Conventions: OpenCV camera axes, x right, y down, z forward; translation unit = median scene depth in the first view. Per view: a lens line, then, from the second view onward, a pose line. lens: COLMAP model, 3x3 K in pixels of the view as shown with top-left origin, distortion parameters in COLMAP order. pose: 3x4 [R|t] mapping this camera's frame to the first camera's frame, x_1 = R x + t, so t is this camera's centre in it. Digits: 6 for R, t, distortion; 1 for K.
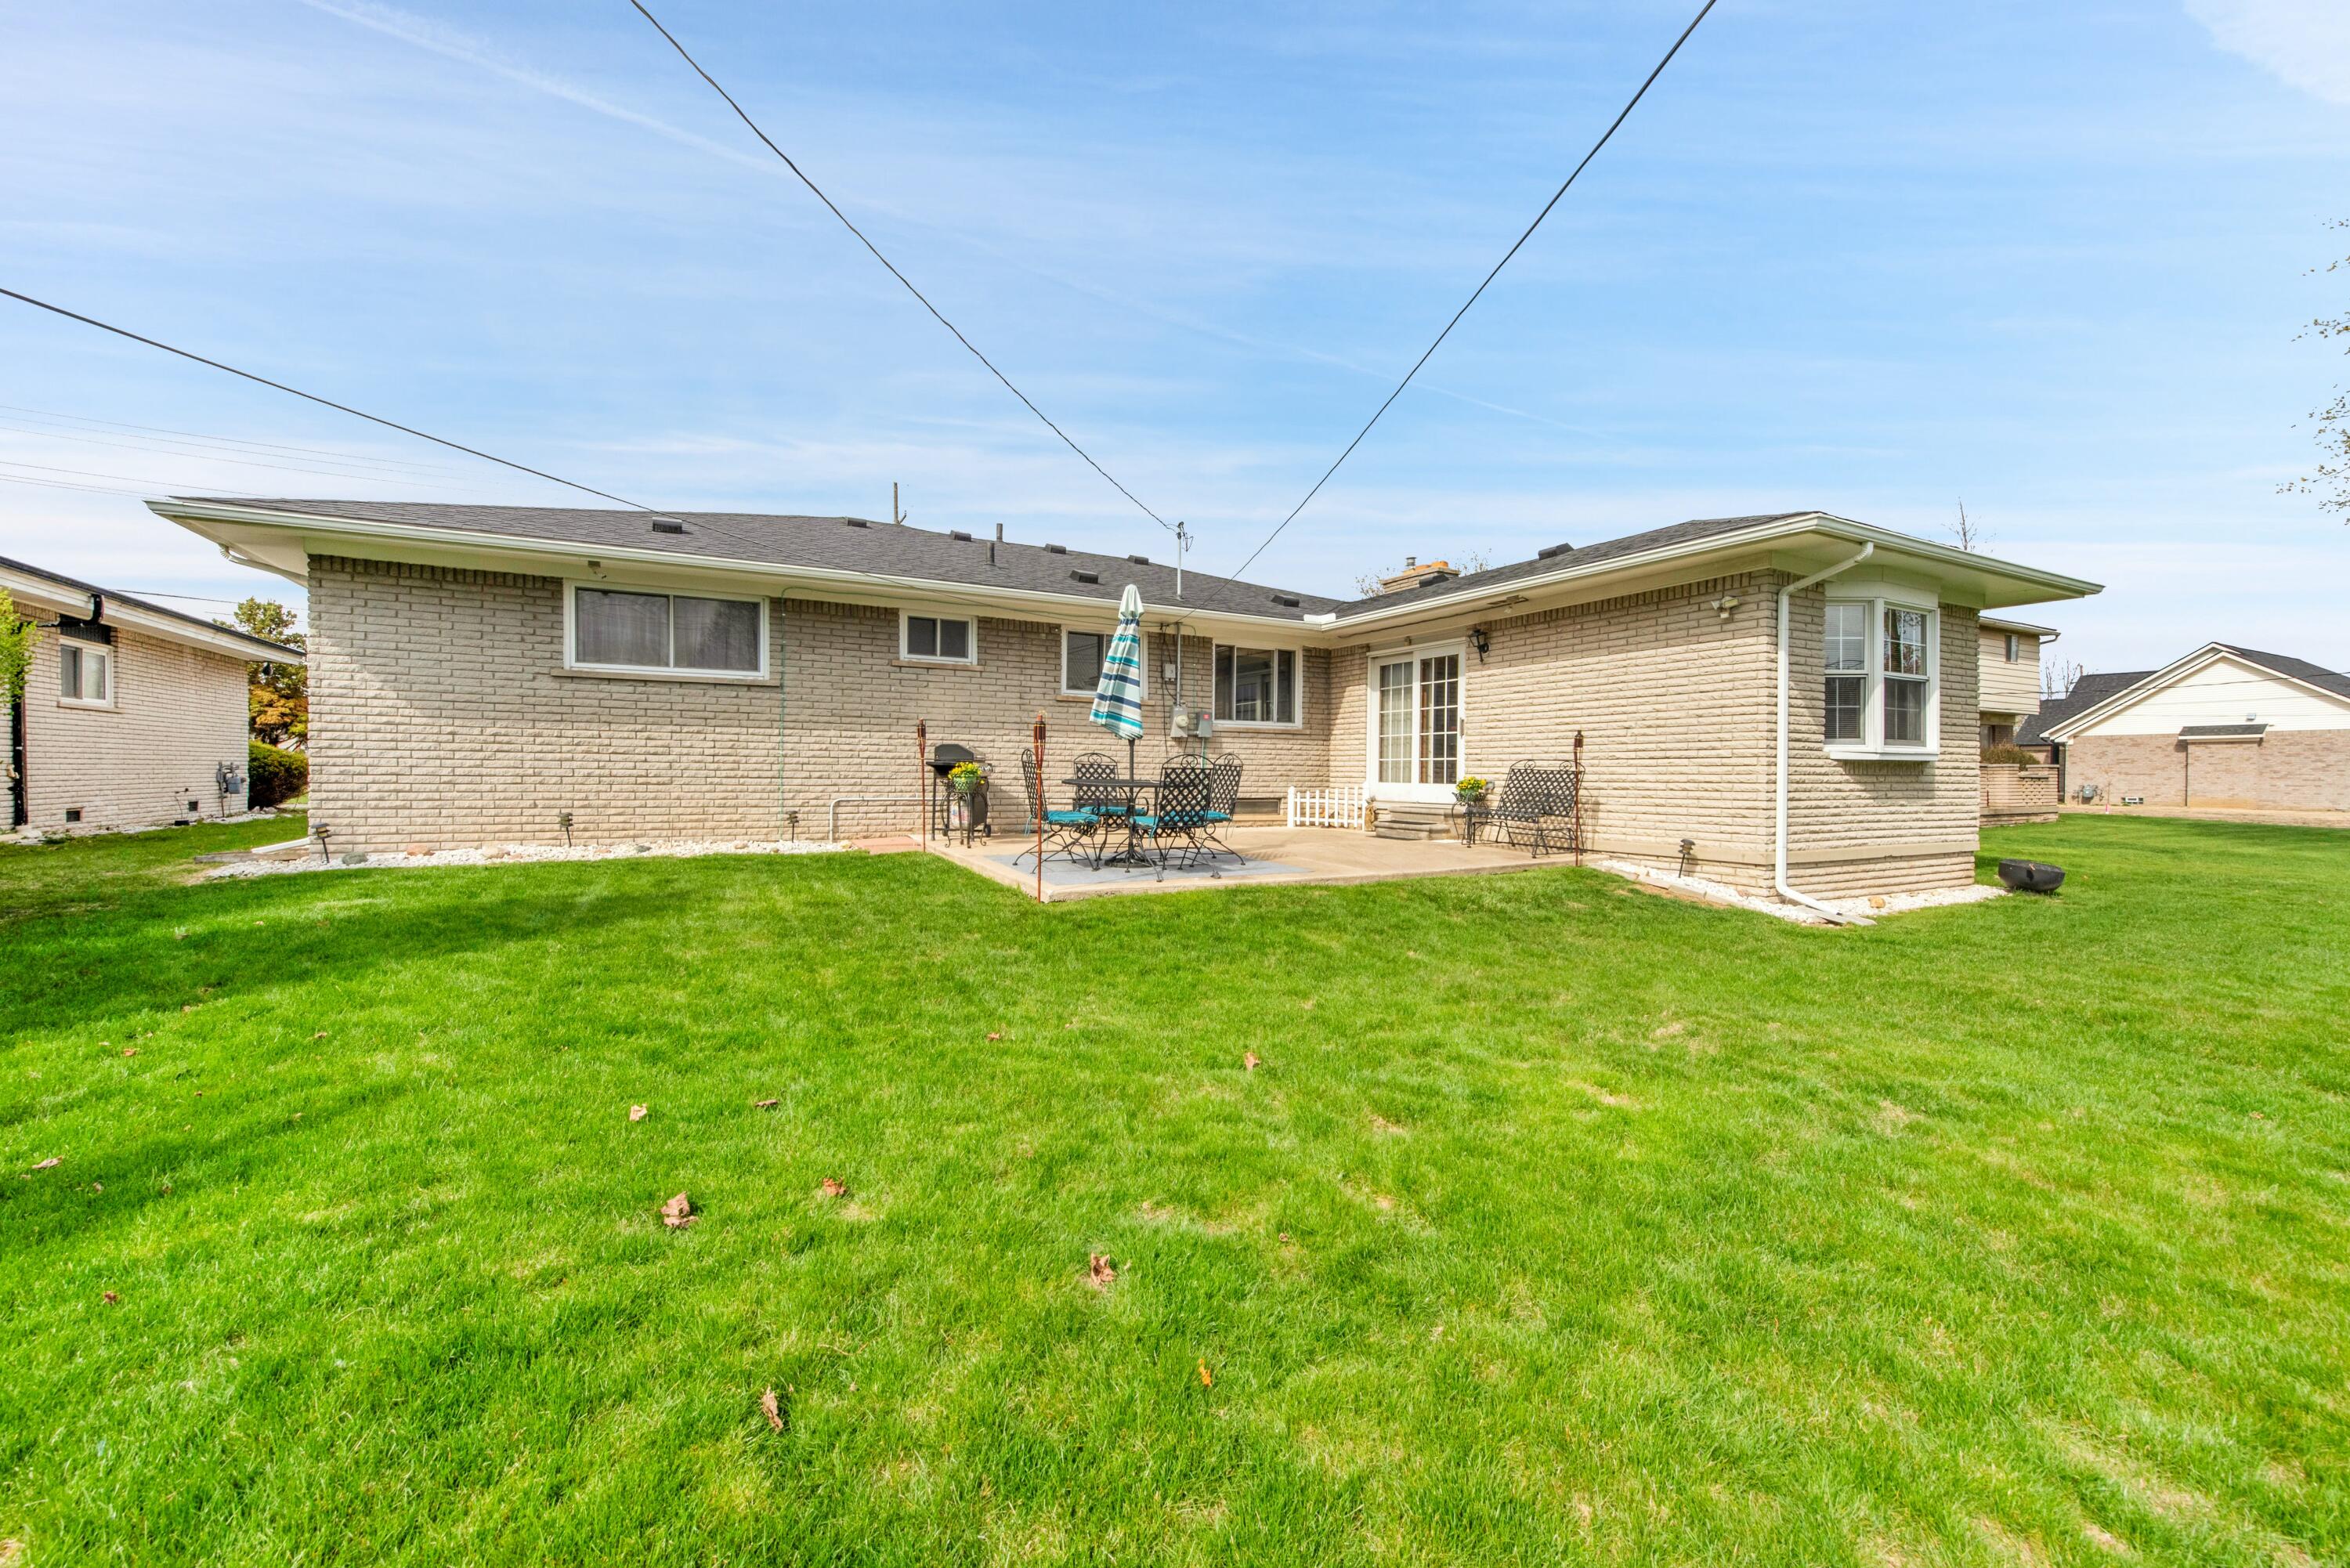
lens RADIAL K [[943.6, 0, 1177.3], [0, 943.6, 806.3], [0, 0, 1]] dist [0.002094, 0.000090]
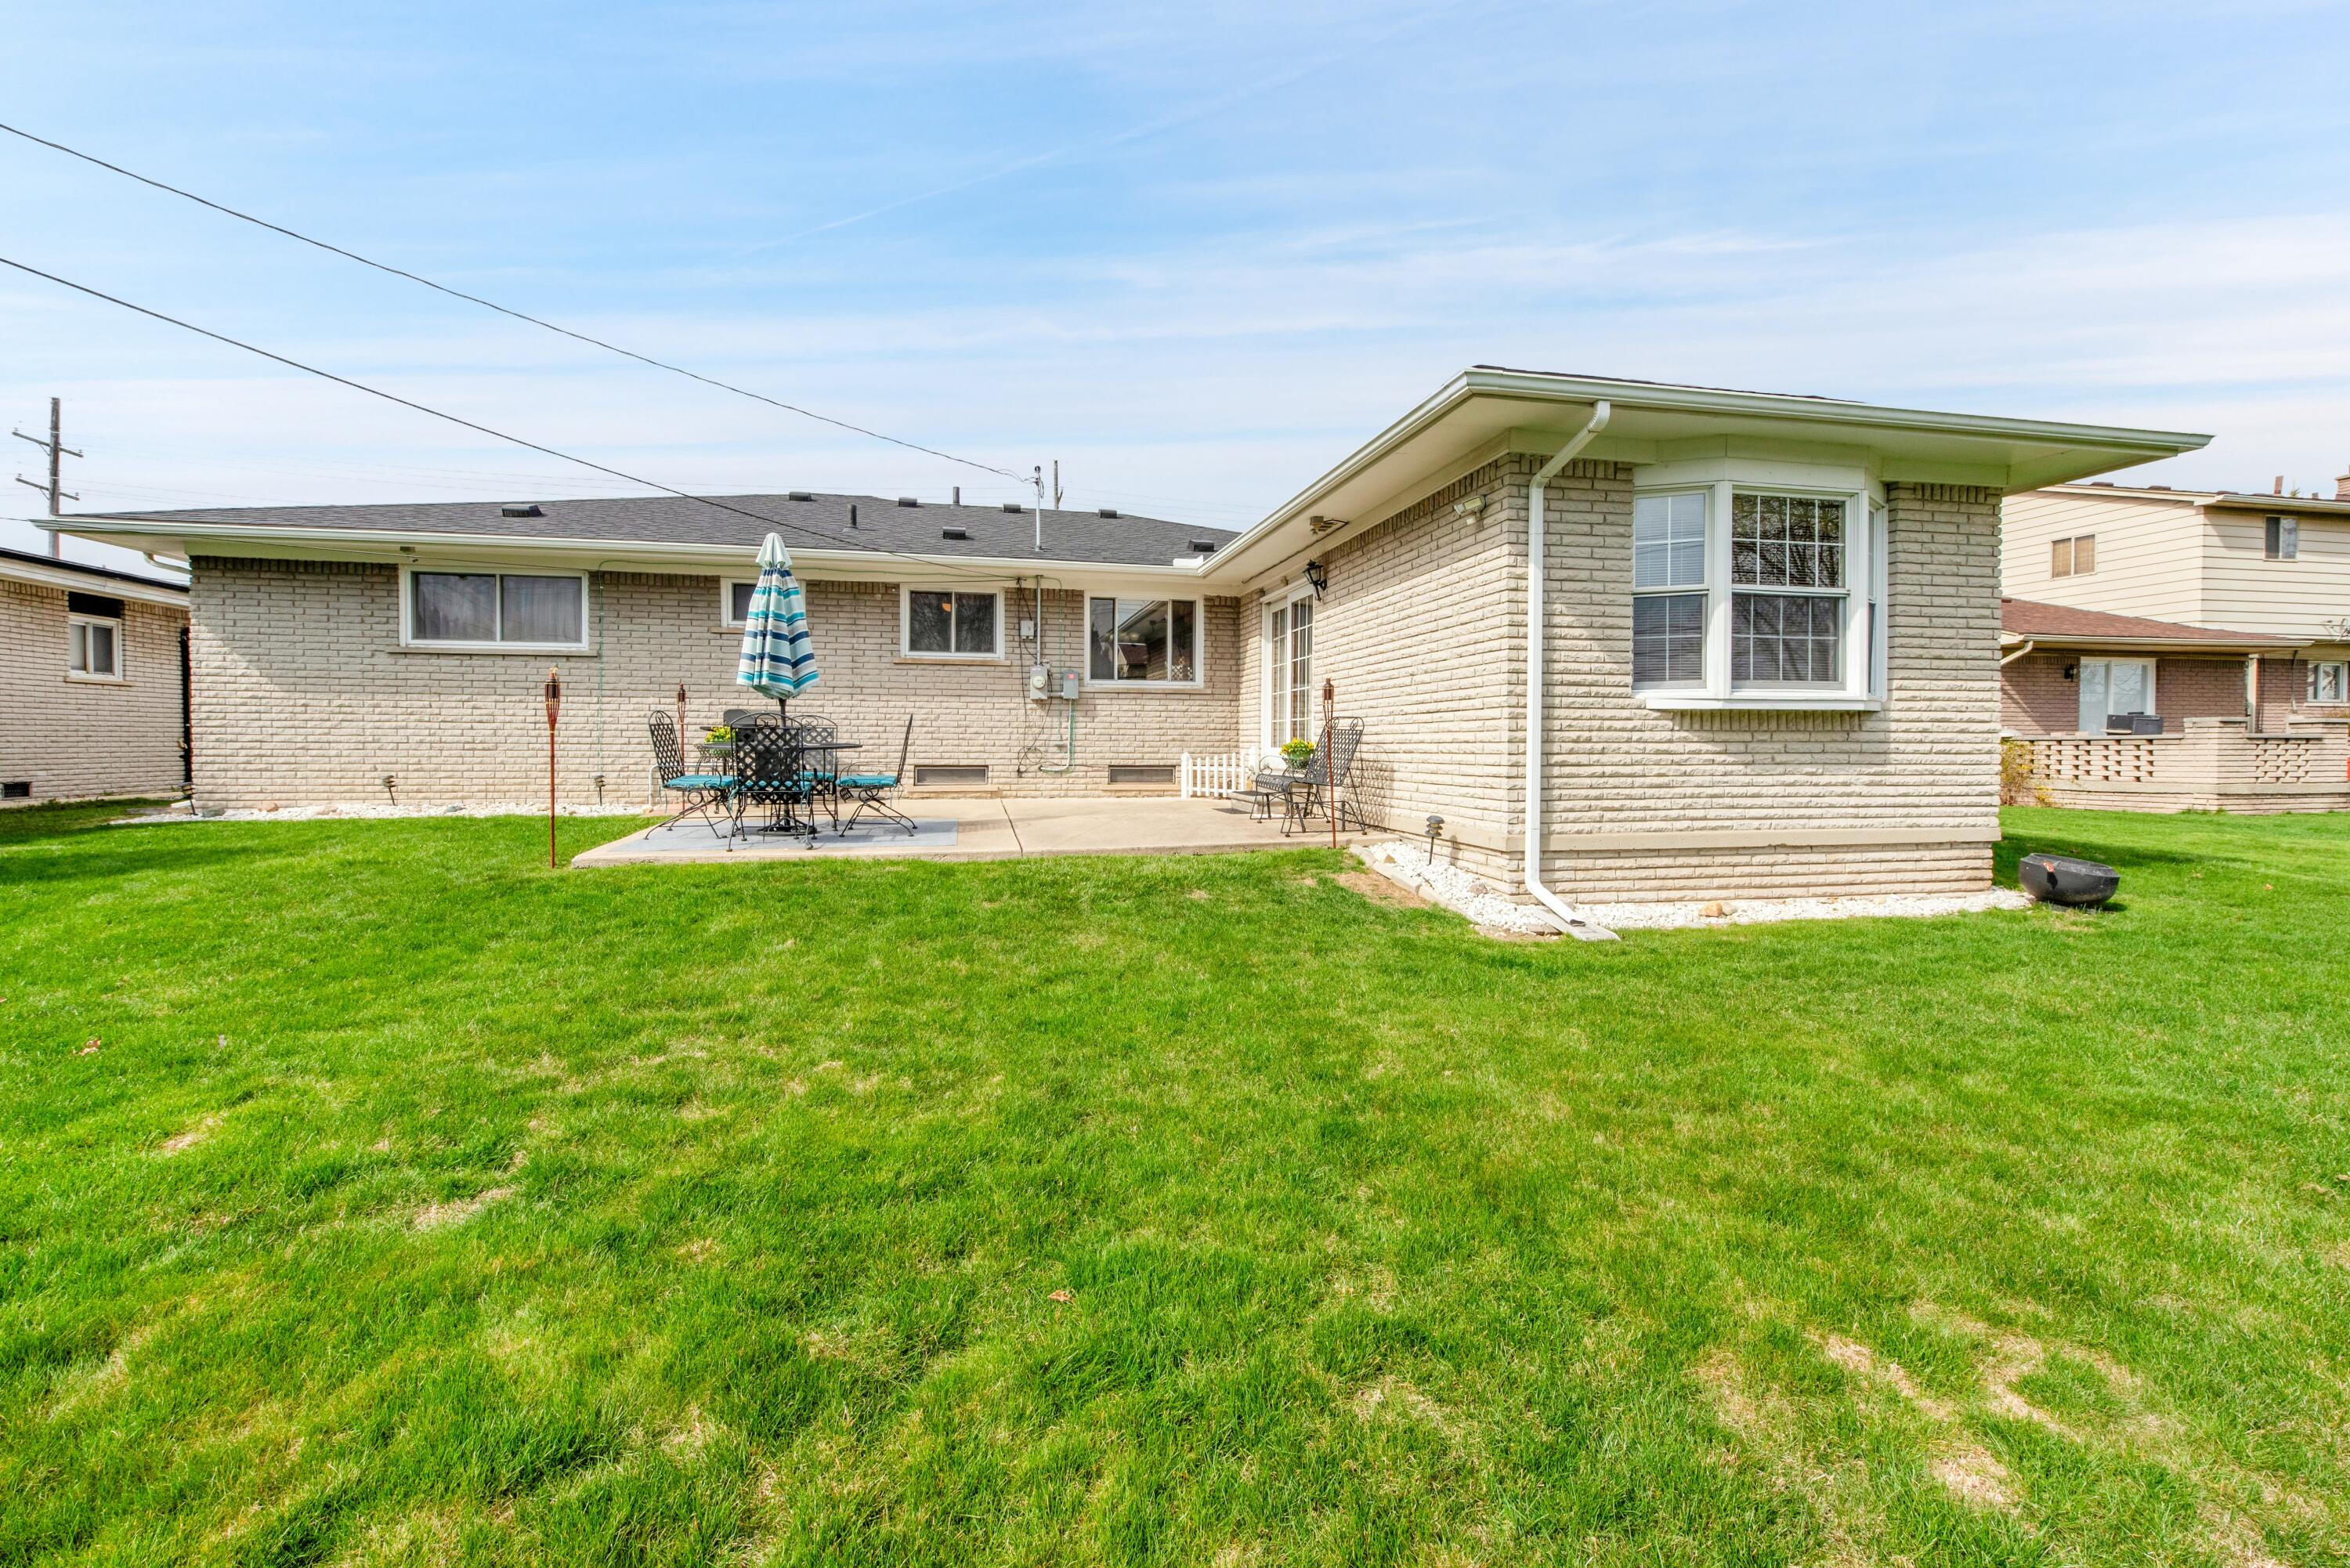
lens RADIAL K [[960.2, 0, 1175.0], [0, 960.2, 784.0], [0, 0, 1]] dist [0.000078, -0.000160]
pose [[0.956594, 0.006885, -0.291342, 0.538414], [-0.005417, 0.999968, 0.005846, 0.005157], [0.291373, -0.004015, 0.956601, 0.180679]]
